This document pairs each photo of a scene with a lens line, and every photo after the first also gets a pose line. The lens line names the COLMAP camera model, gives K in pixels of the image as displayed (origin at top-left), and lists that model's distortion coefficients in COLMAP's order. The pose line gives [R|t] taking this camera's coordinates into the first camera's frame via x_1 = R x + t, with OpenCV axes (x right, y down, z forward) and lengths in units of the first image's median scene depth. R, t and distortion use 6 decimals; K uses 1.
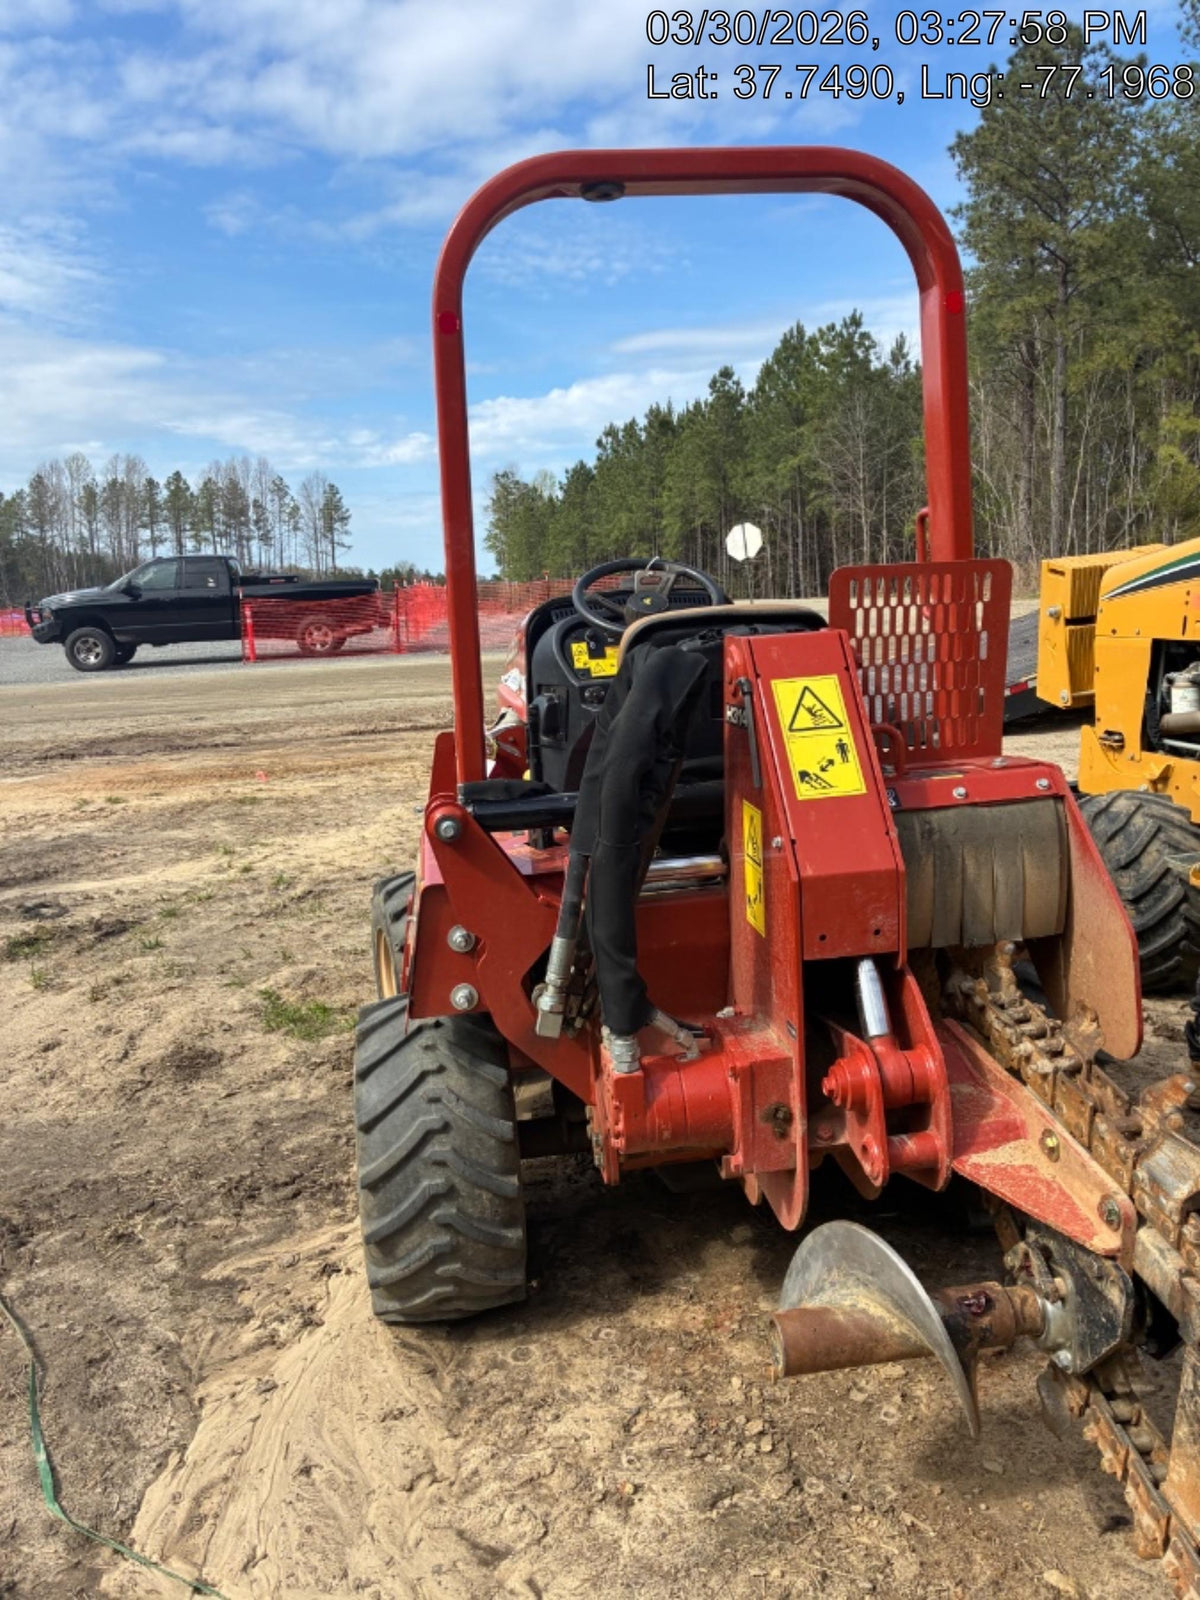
lens RADIAL K [[1231.2, 0, 595.5], [0, 1231.2, 774.2], [0, 0, 1]] dist [0.077232, -0.114761]
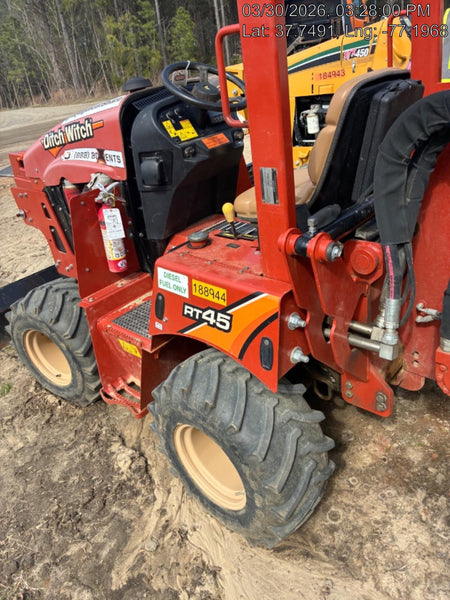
lens RADIAL K [[461.7, 0, 223.3], [0, 461.7, 290.3], [0, 0, 1]] dist [0.077232, -0.114761]
pose [[0.776012, -0.321379, 0.542698, -0.365983], [0.187632, 0.939119, 0.287837, -0.062962], [-0.602162, -0.121538, 0.789068, 0.476961]]
